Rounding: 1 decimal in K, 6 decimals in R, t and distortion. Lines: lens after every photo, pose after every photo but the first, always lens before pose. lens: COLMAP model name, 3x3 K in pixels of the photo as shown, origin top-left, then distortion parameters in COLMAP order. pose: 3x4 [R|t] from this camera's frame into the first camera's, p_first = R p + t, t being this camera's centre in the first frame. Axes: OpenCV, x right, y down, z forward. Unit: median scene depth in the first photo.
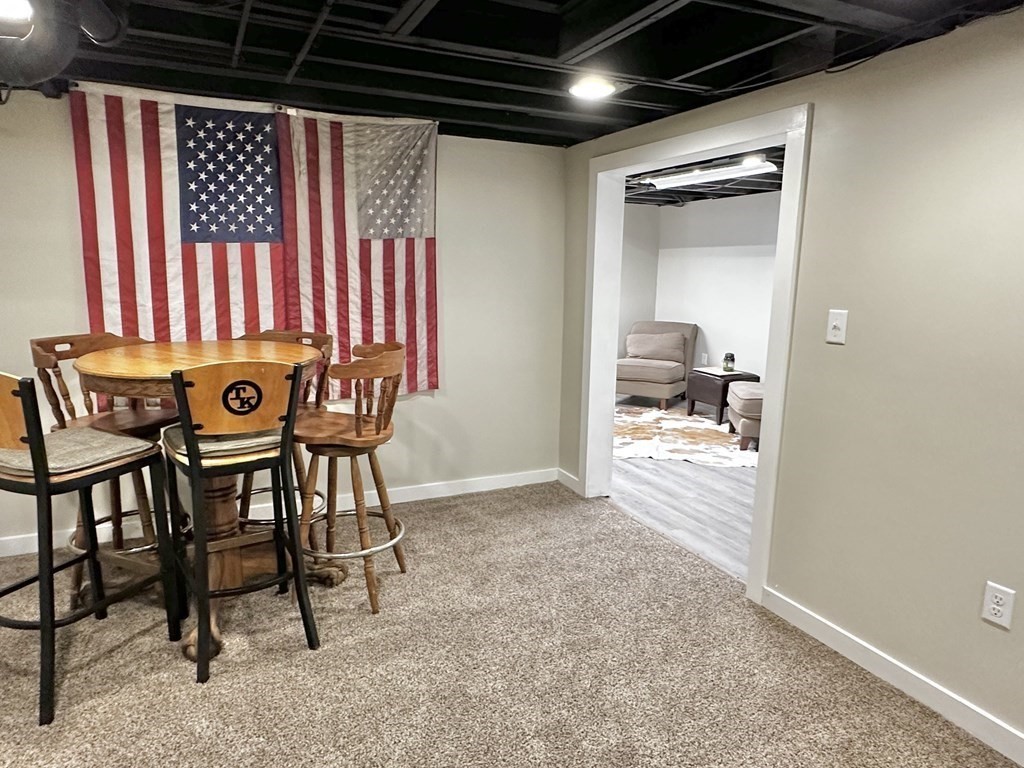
lens RADIAL K [[662.4, 0, 516.9], [0, 662.4, 391.6], [0, 0, 1]] dist [-0.007797, -0.001905]
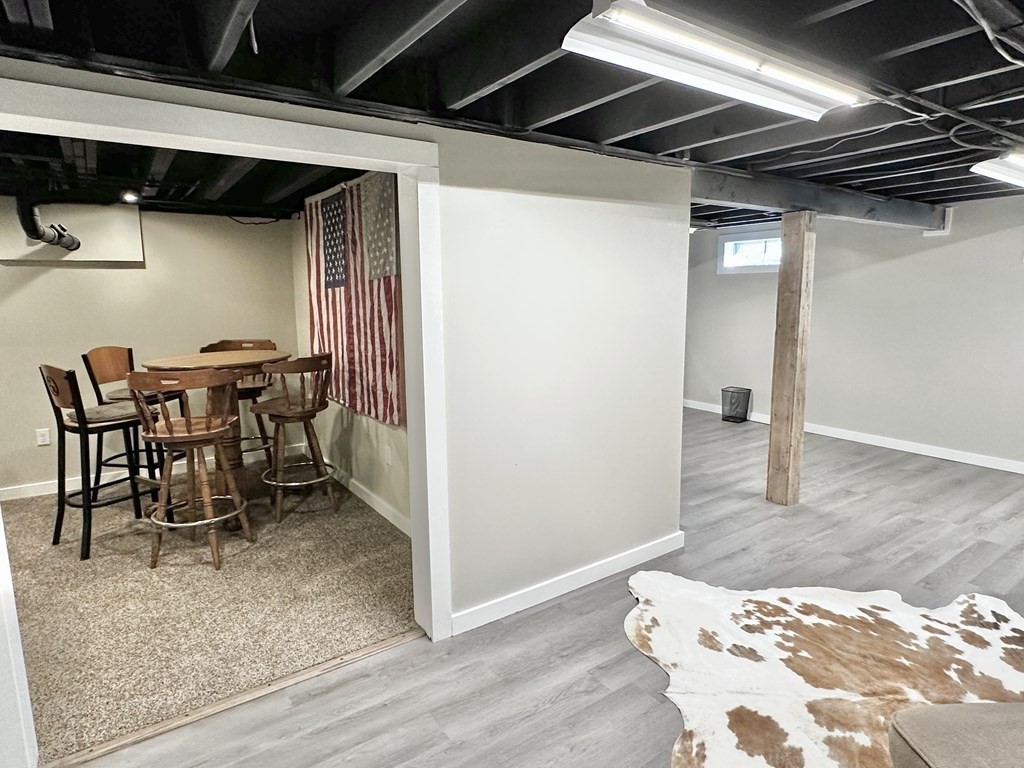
lens RADIAL K [[588.2, 0, 516.2], [0, 588.2, 386.1], [0, 0, 1]] dist [-0.010703, 0.001187]
pose [[0.150000, 0.139424, -0.978806, 0.846296], [-0.171125, 0.978726, 0.113188, -0.215004], [0.973764, 0.150520, 0.170668, 1.132078]]
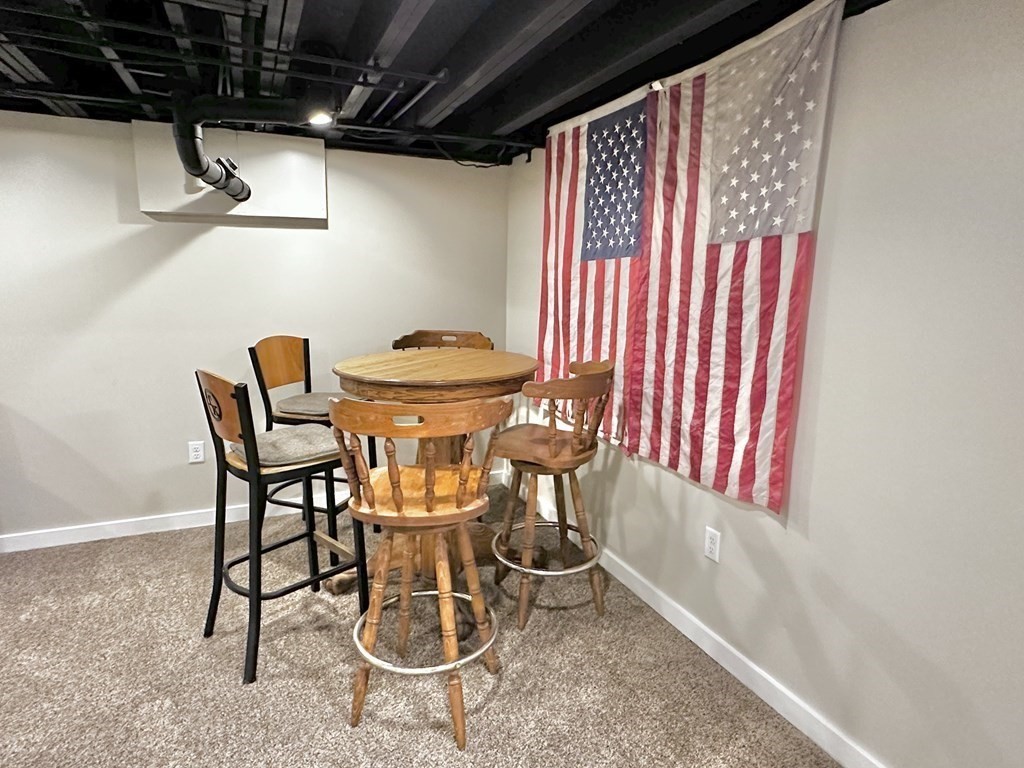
lens RADIAL K [[588.2, 0, 508.0], [0, 588.2, 386.3], [0, 0, 1]] dist [-0.010703, 0.001187]
pose [[-0.046379, 0.169699, -0.984404, 0.382549], [-0.196608, 0.964638, 0.175555, -0.161915], [0.979385, 0.201684, -0.011375, 0.862110]]
